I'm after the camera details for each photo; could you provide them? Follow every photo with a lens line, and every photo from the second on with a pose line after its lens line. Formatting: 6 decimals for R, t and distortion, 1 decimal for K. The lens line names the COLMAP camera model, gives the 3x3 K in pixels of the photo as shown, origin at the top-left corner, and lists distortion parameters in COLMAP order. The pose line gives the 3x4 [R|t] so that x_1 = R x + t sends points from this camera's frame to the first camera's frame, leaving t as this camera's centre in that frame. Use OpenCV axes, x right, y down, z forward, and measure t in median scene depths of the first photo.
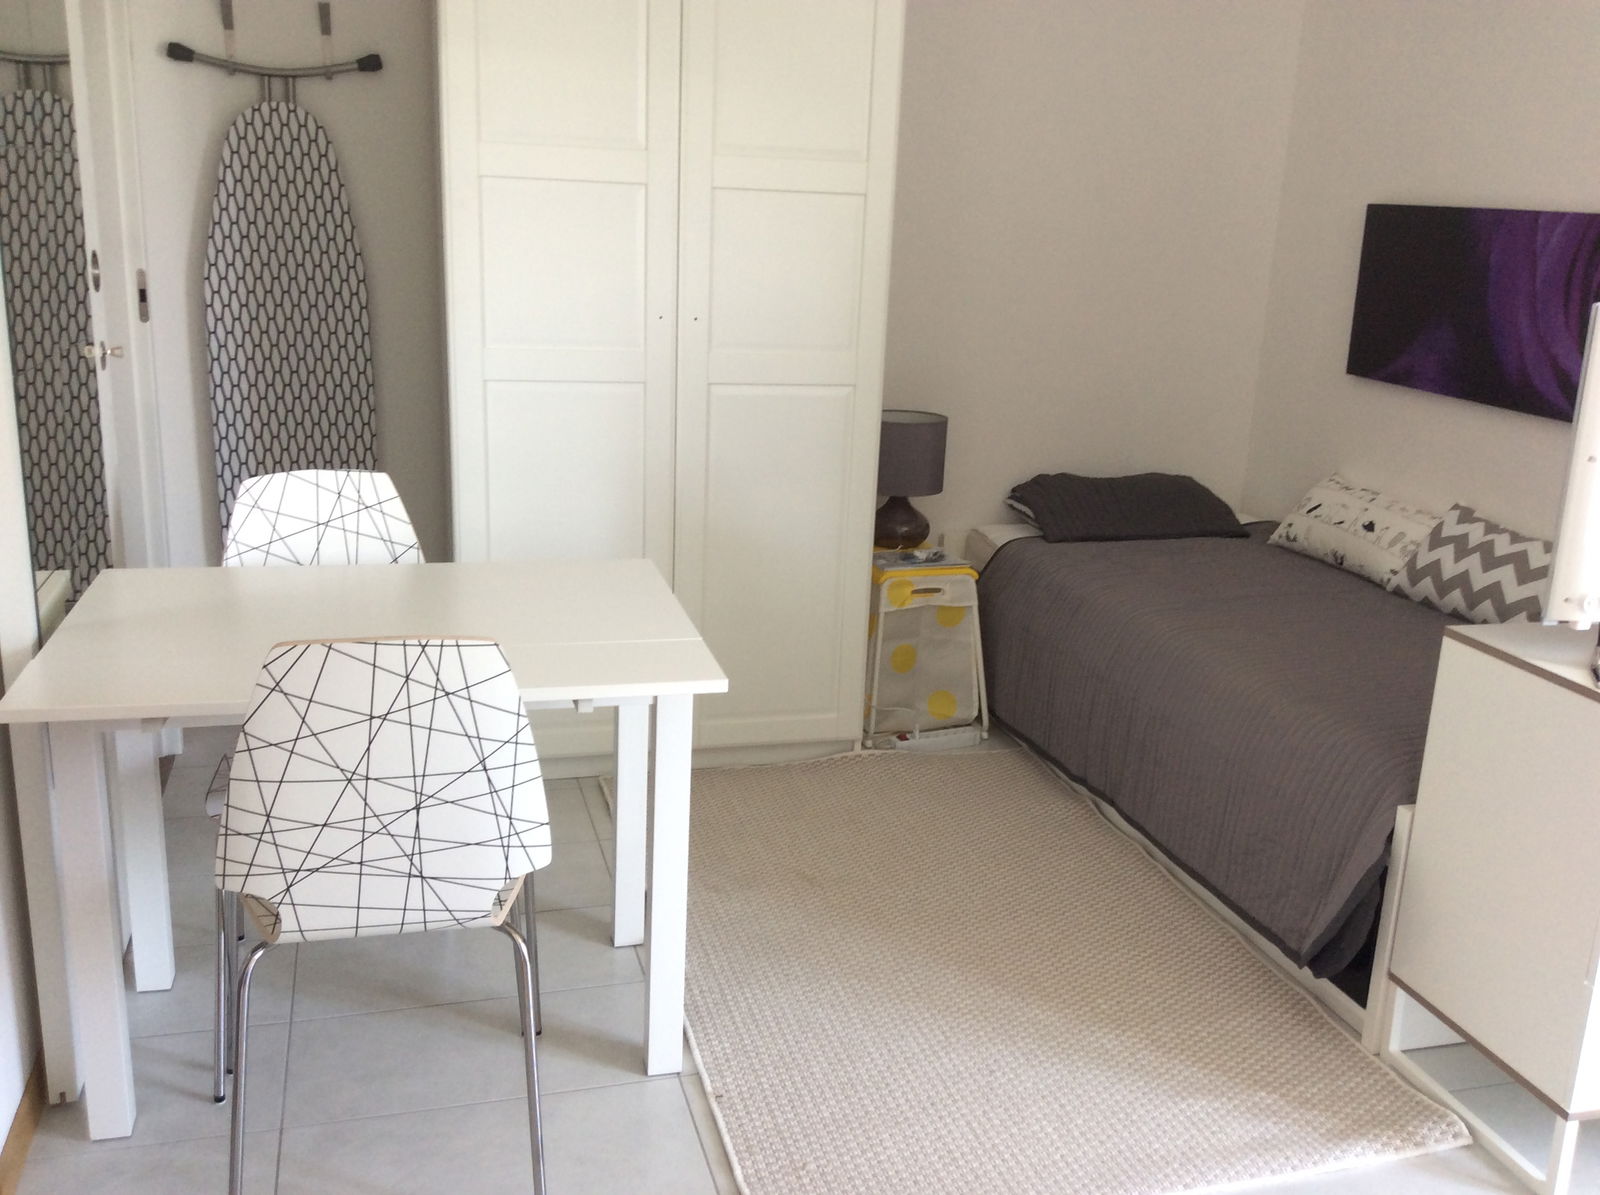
lens RADIAL K [[1477.9, 0, 800.0], [0, 1477.9, 597.5], [0, 0, 1]] dist [0.212342, -0.421174]
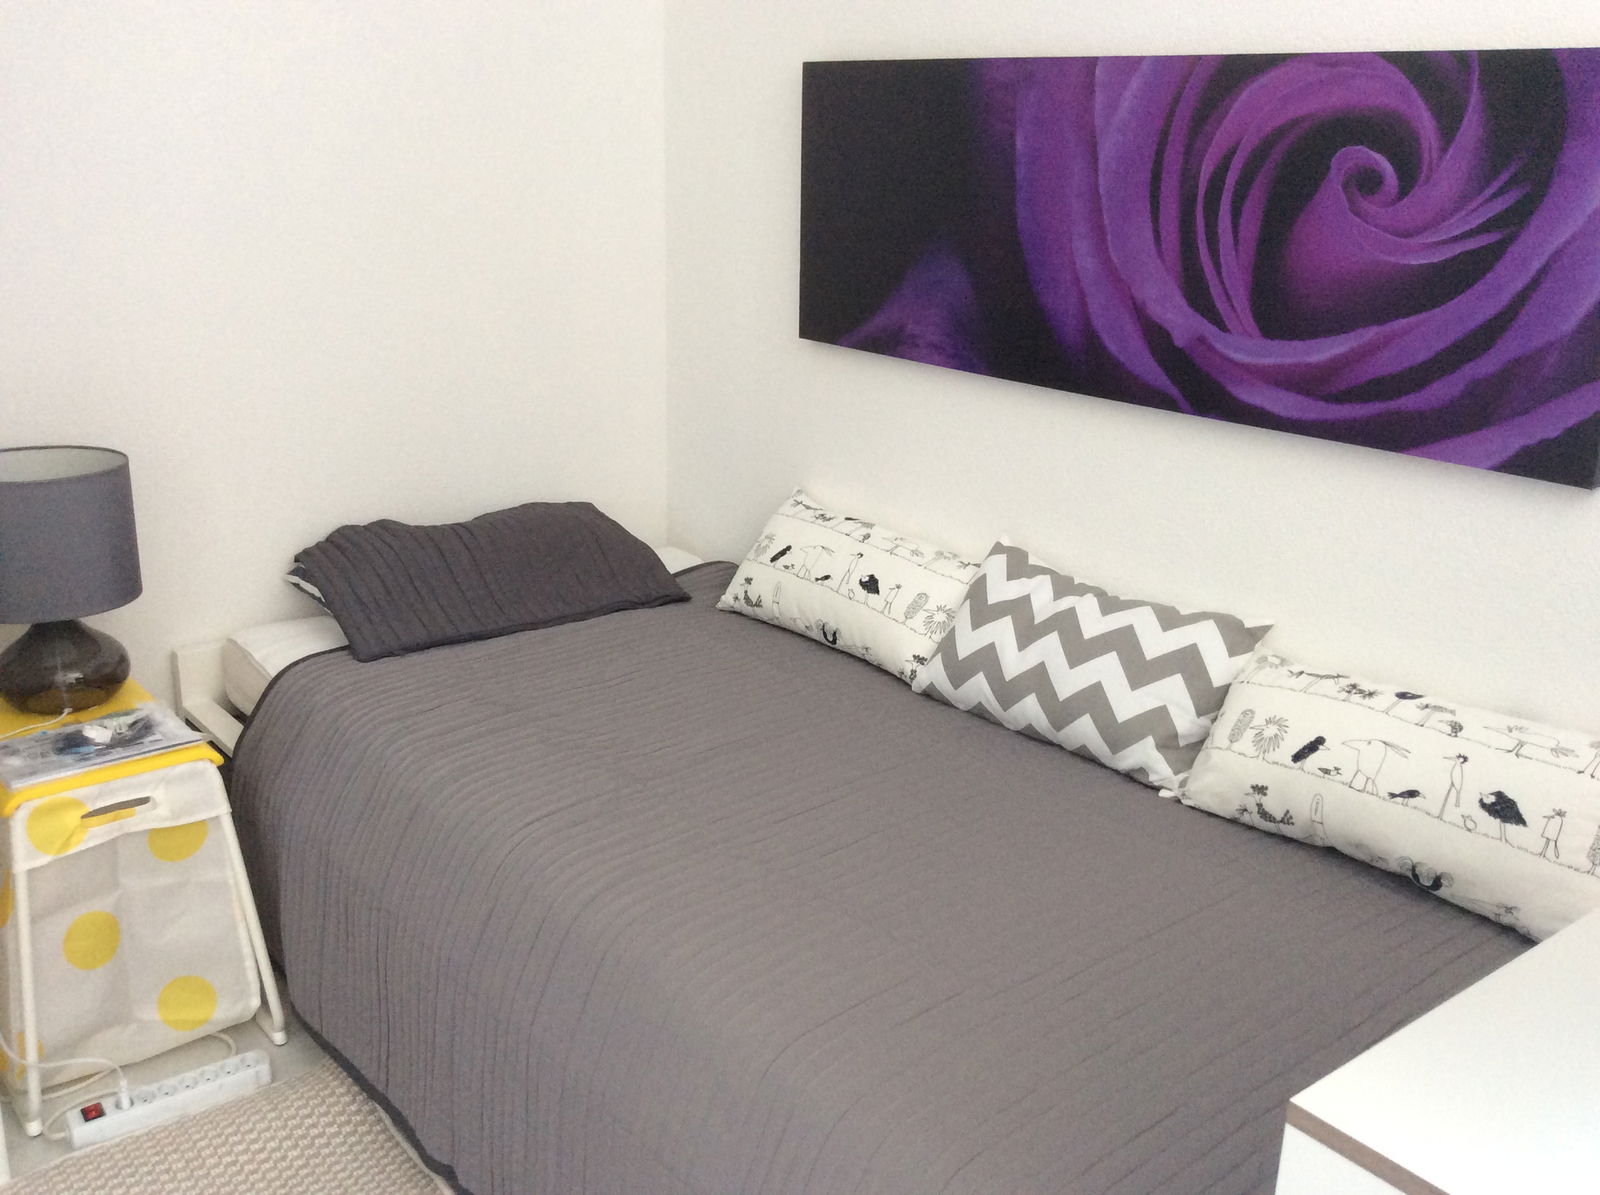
lens RADIAL K [[1477.9, 0, 800.0], [0, 1477.9, 597.5], [0, 0, 1]] dist [0.212342, -0.421174]
pose [[0.919663, -0.129963, 0.370581, 0.120735], [0.112411, 0.991286, 0.068678, -0.087783], [-0.376277, -0.021504, 0.926258, 0.440858]]
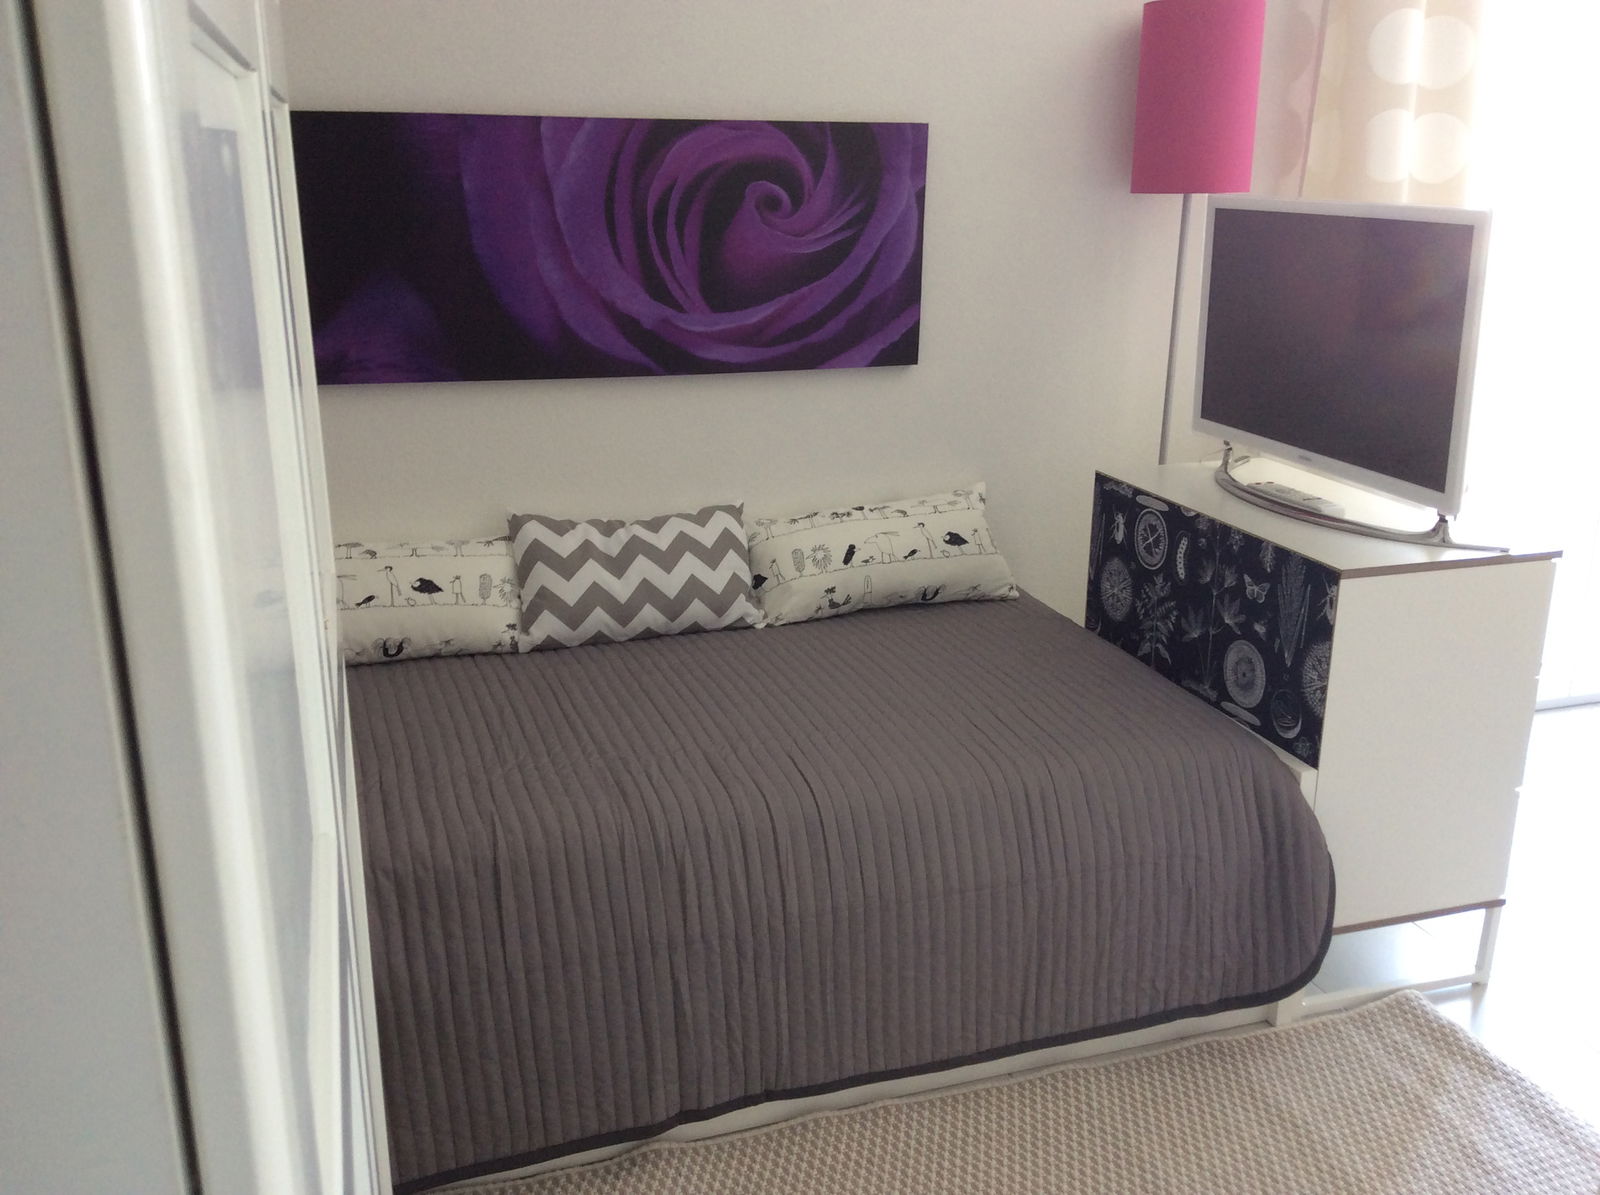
lens RADIAL K [[1477.9, 0, 800.0], [0, 1477.9, 597.5], [0, 0, 1]] dist [0.212342, -0.421174]
pose [[-0.033432, -0.336573, 0.941064, -0.277784], [0.262378, 0.905608, 0.333214, -0.227383], [-0.964386, 0.258054, 0.058033, 0.800965]]
